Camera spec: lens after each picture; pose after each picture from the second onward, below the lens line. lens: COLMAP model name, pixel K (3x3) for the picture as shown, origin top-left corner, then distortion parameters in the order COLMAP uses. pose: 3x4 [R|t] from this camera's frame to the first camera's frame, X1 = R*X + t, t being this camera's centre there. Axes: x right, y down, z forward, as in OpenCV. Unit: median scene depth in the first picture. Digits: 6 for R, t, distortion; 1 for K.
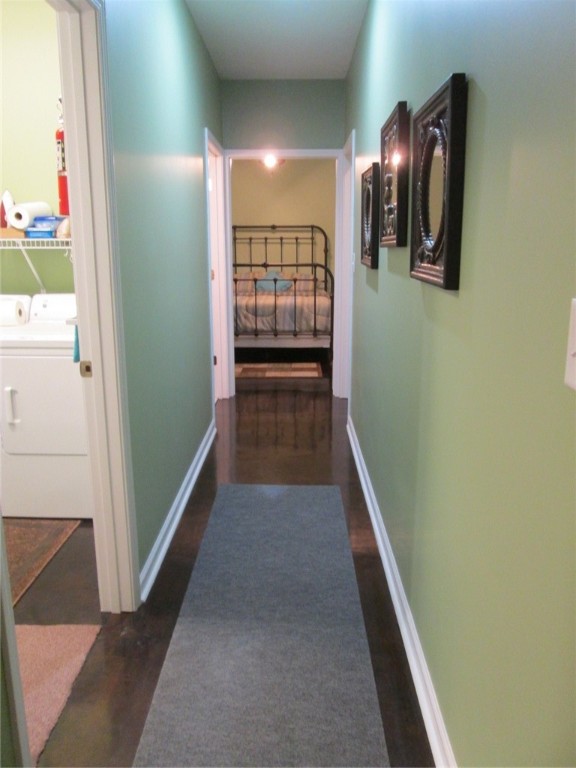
lens RADIAL K [[640.7, 0, 288.0], [0, 640.7, 384.0], [0, 0, 1]] dist [-0.050577, 0.016854]
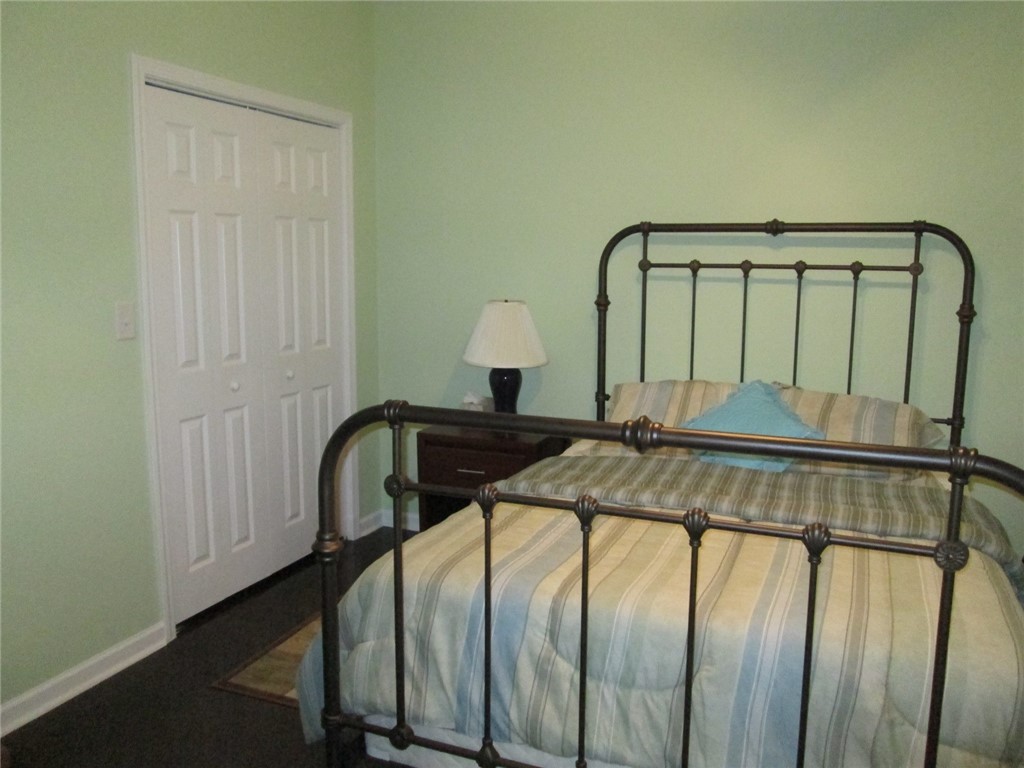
lens RADIAL K [[832.1, 0, 512.0], [0, 832.1, 384.0], [0, 0, 1]] dist [-0.051136, -0.000446]
pose [[0.926059, 0.068963, -0.371025, 0.011581], [-0.089342, 0.995276, -0.037998, -0.147878], [0.366652, 0.068337, 0.927845, 0.605279]]
